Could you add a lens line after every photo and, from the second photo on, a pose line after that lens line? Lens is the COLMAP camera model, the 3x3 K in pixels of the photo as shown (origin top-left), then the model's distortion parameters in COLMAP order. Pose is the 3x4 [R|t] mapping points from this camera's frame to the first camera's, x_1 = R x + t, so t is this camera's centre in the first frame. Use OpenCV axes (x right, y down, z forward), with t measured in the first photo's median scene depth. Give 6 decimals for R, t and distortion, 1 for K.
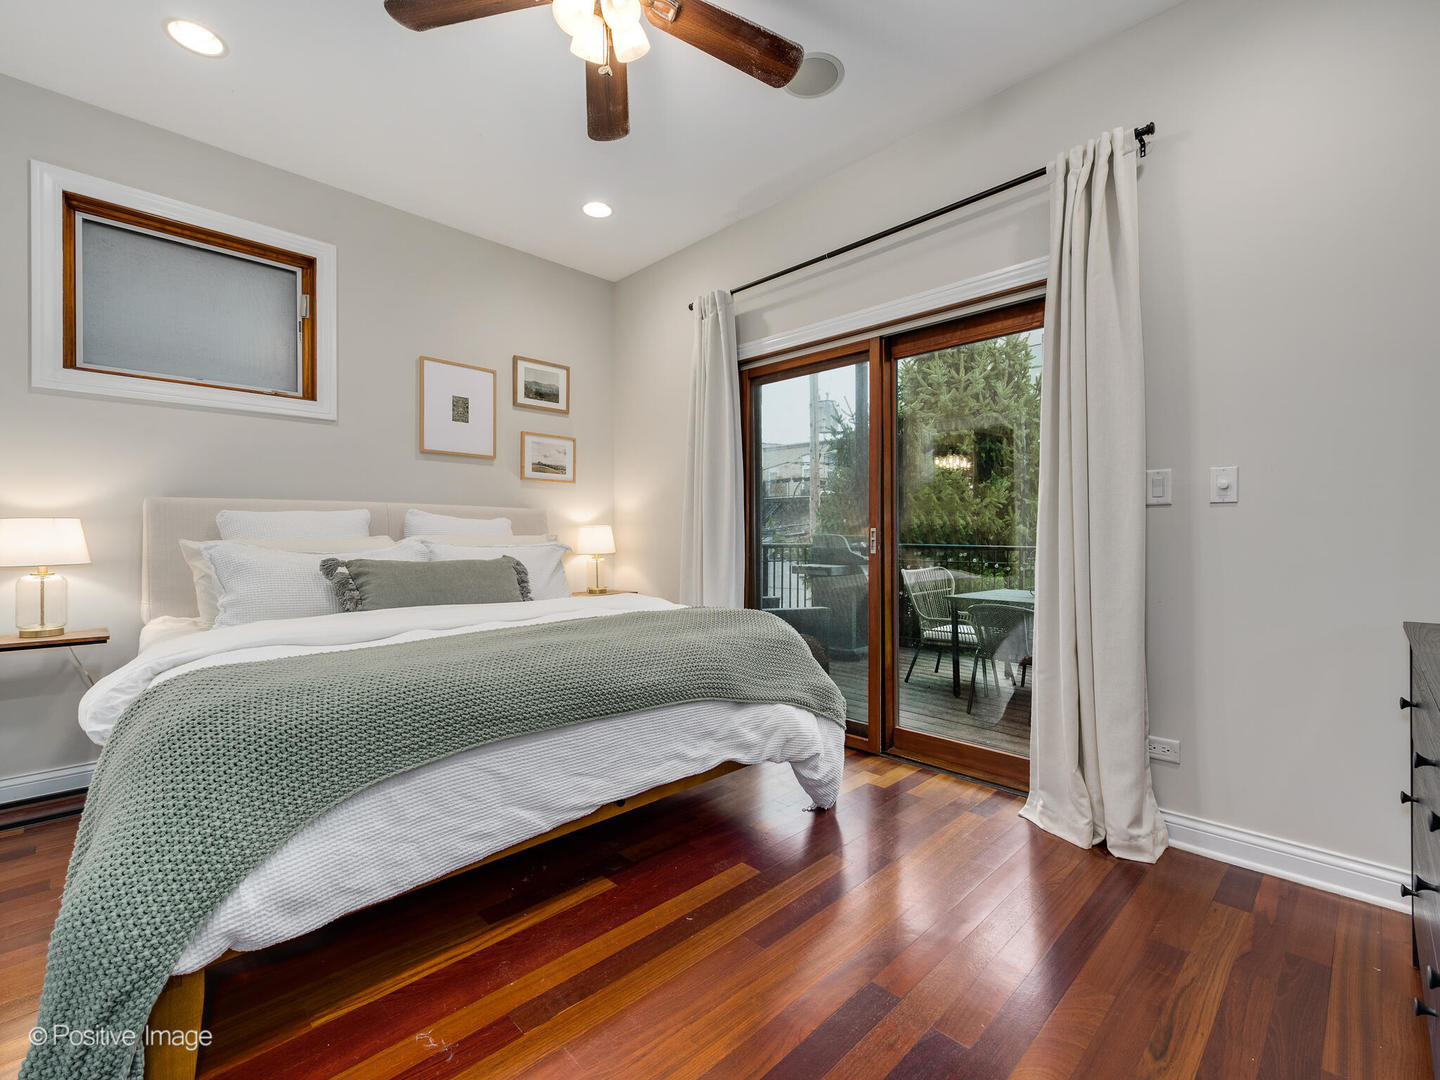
lens RADIAL K [[624.4, 0, 718.3], [0, 624.4, 535.6], [0, 0, 1]] dist [0.003816, 0.000290]
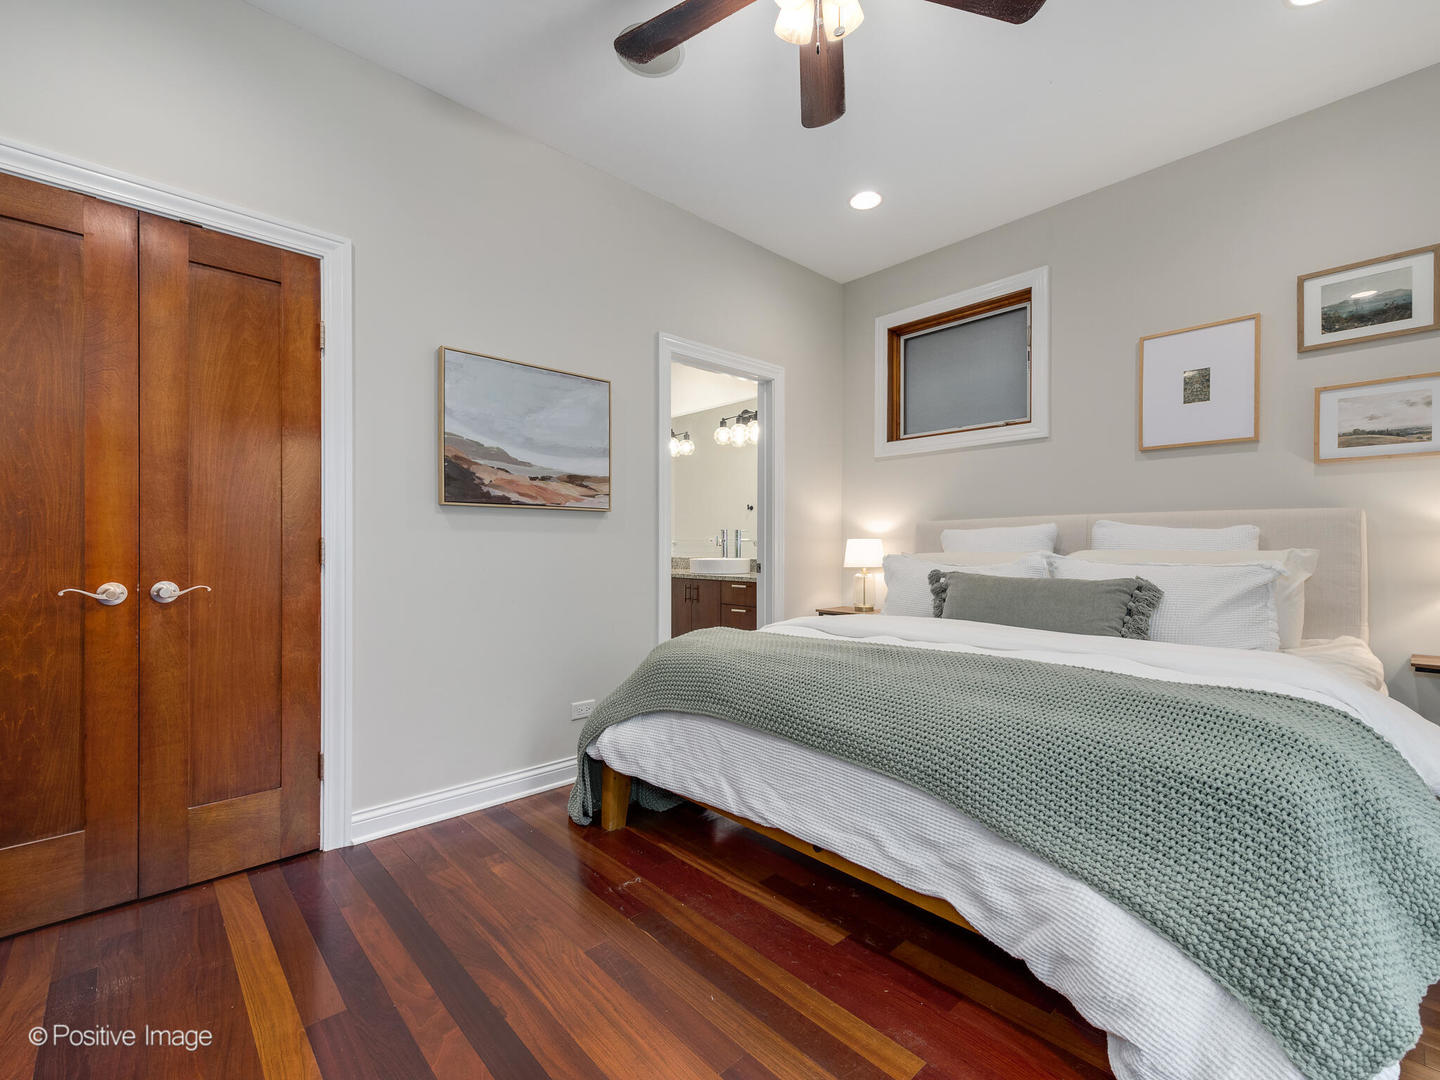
lens RADIAL K [[624.4, 0, 725.3], [0, 624.4, 547.5], [0, 0, 1]] dist [0.003816, 0.000290]
pose [[-0.009762, -0.003265, -0.999947, 0.412893], [-0.003332, 0.999989, -0.003233, 0.001173], [0.999947, 0.003300, -0.009773, 0.489760]]
